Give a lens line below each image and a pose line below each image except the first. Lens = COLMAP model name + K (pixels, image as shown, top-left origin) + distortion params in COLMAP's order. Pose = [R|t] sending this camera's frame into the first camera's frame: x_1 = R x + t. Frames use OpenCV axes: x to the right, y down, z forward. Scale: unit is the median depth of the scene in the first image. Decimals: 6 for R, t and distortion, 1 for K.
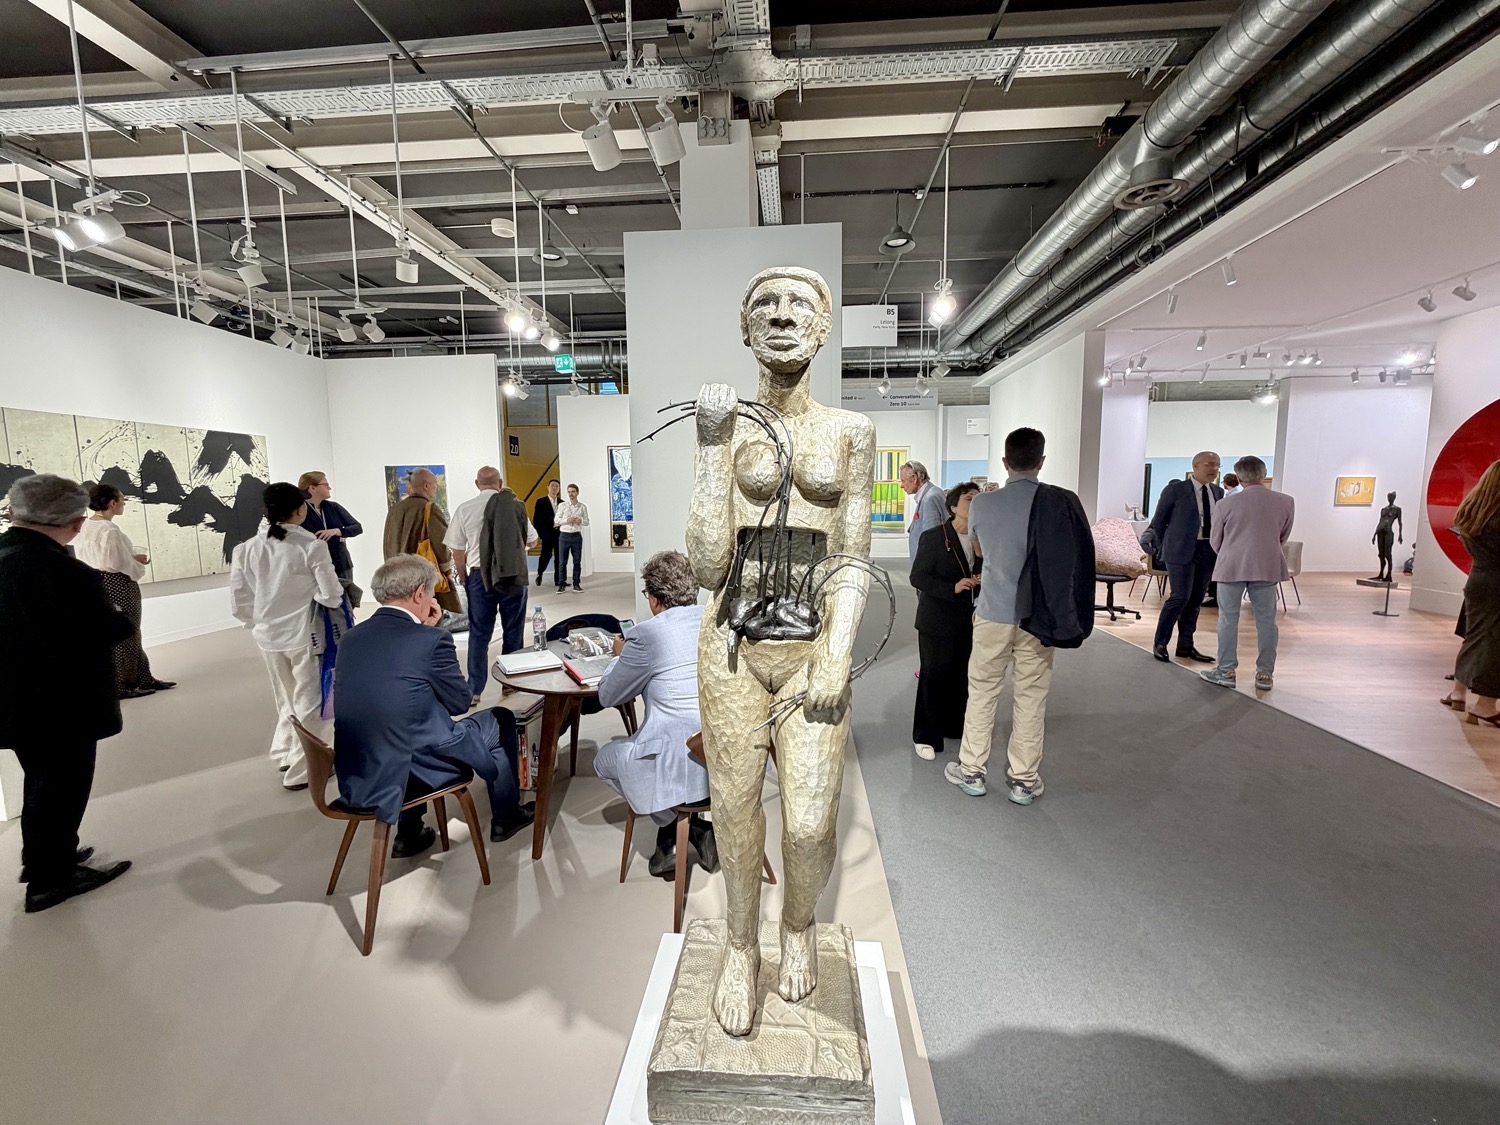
lens RADIAL K [[596.6, 0, 753.3], [0, 596.6, 563.6], [0, 0, 1]] dist [0.001823, -0.000114]
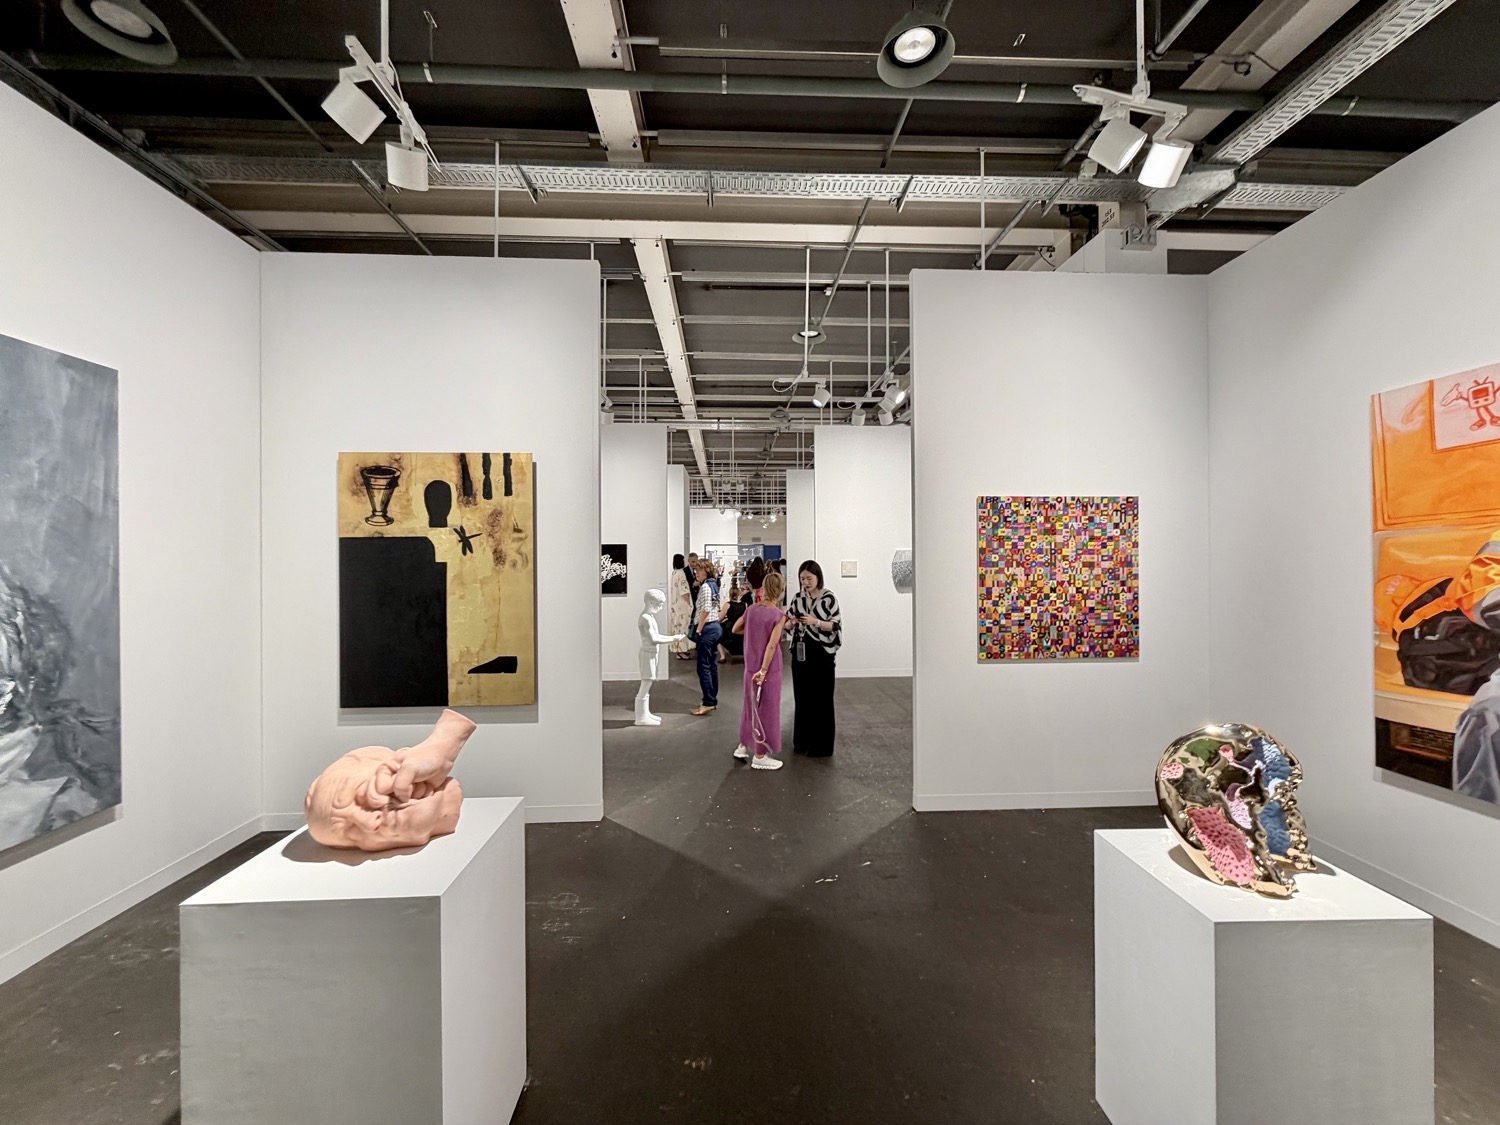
lens RADIAL K [[596.6, 0, 746.7], [0, 596.6, 562.7], [0, 0, 1]] dist [0.001823, -0.000114]
pose [[0.992765, 0.003799, 0.120010, -0.648641], [0.010468, 0.992955, -0.118025, -0.000748], [-0.119613, 0.118428, 0.985732, 0.049963]]
